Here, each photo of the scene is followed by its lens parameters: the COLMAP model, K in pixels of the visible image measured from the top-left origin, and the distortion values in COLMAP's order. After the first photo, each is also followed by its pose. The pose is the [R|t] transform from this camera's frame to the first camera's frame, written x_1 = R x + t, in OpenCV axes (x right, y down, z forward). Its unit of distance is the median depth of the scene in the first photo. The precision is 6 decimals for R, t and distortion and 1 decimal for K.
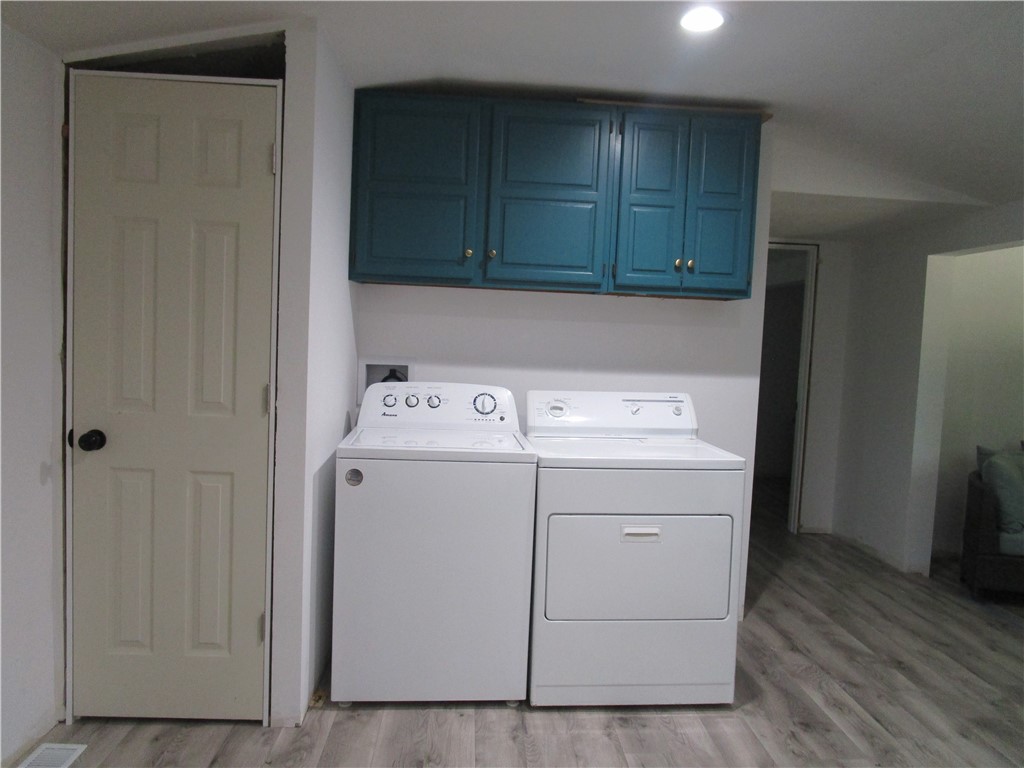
lens RADIAL K [[707.1, 0, 512.0], [0, 707.1, 384.0], [0, 0, 1]] dist [-0.029026, 0.004752]
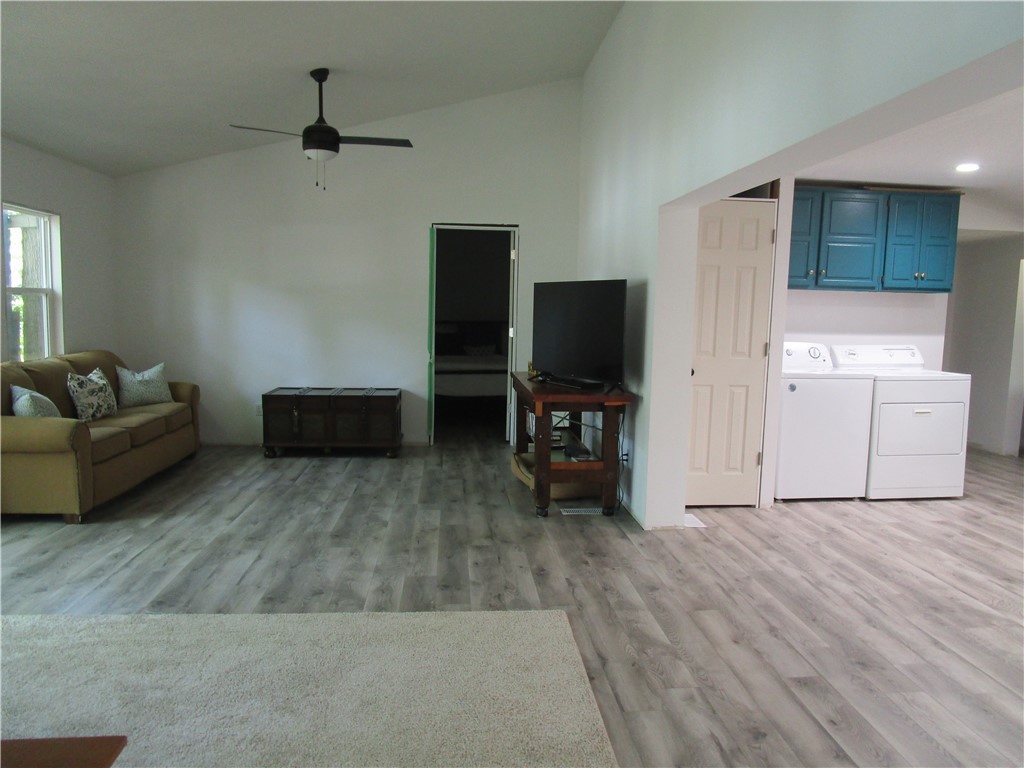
lens RADIAL K [[707.1, 0, 512.0], [0, 707.1, 384.0], [0, 0, 1]] dist [-0.029026, 0.004752]
pose [[0.999217, -0.026790, 0.029100, -0.909875], [0.025576, 0.998818, 0.041335, 0.013436], [-0.030173, -0.040559, 0.998721, -0.845721]]
